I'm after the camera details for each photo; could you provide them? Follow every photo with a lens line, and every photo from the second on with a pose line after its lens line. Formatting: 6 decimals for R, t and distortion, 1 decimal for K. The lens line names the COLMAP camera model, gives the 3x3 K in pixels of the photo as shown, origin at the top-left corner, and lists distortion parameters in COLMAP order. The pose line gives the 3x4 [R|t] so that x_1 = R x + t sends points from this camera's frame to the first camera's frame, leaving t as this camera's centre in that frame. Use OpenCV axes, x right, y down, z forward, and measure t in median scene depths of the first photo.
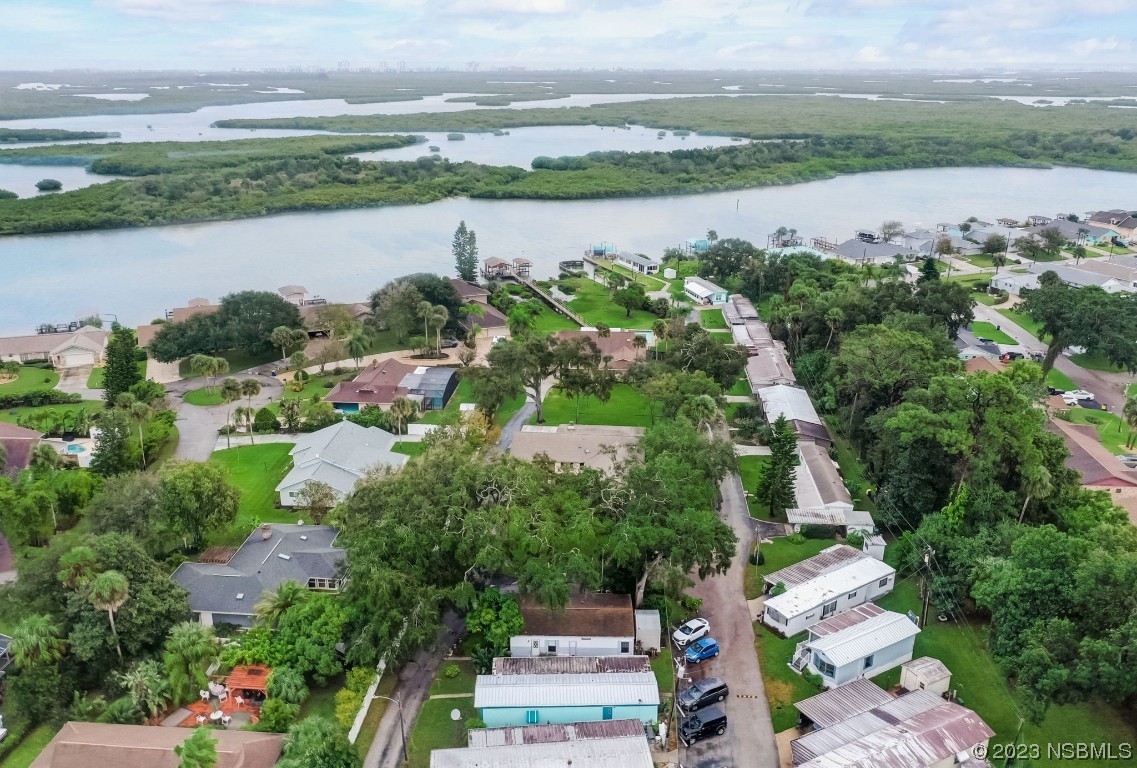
lens RADIAL K [[934.7, 0, 568.5], [0, 934.7, 384.0], [0, 0, 1]] dist [0.003190, -0.005409]
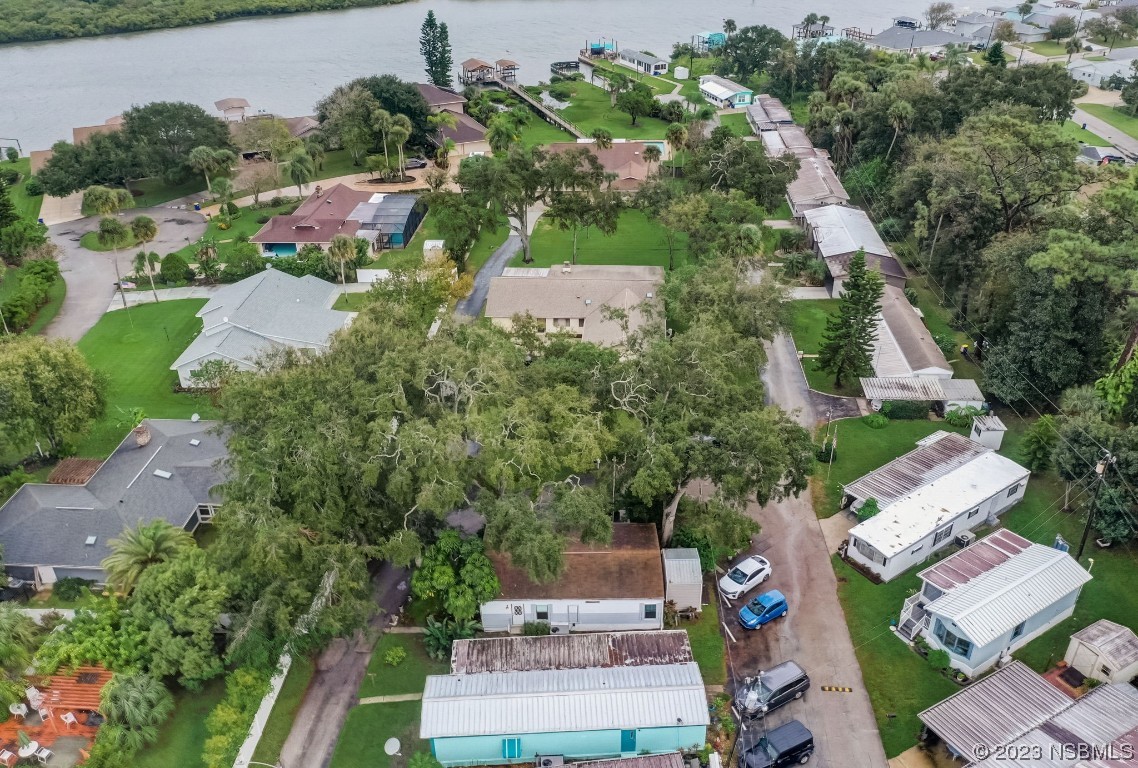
lens RADIAL K [[935.5, 0, 569.0], [0, 935.5, 384.0], [0, 0, 1]] dist [0.003190, -0.005409]
pose [[0.999655, -0.026028, -0.003592, 0.005234], [0.026241, 0.982109, 0.186475, -0.004396], [-0.001325, -0.186505, 0.982453, 0.230462]]
